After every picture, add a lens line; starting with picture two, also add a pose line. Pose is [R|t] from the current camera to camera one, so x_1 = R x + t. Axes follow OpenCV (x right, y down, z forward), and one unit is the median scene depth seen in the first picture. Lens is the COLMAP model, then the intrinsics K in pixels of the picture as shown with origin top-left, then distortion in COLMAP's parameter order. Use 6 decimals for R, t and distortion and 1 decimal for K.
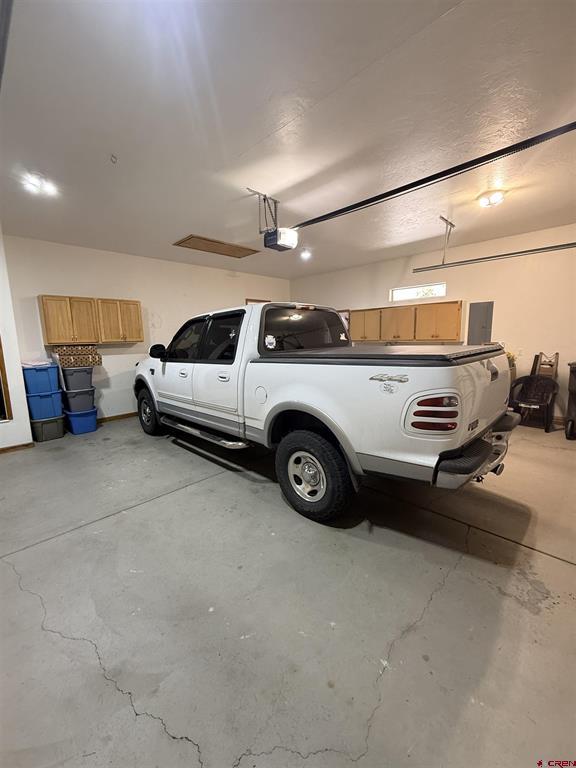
lens RADIAL K [[307.1, 0, 287.8], [0, 307.1, 382.7], [0, 0, 1]] dist [0.001751, 0.000087]
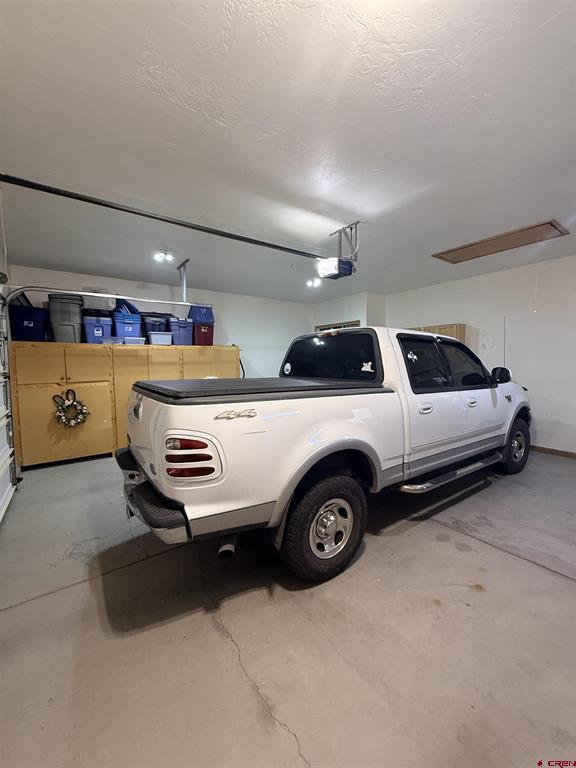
lens RADIAL K [[307.1, 0, 287.8], [0, 307.1, 382.7], [0, 0, 1]] dist [0.001751, 0.000087]
pose [[-0.166787, 0.090293, -0.981850, 0.925859], [-0.134233, 0.984448, 0.113334, -0.174194], [0.976813, 0.150699, -0.152073, 0.963080]]
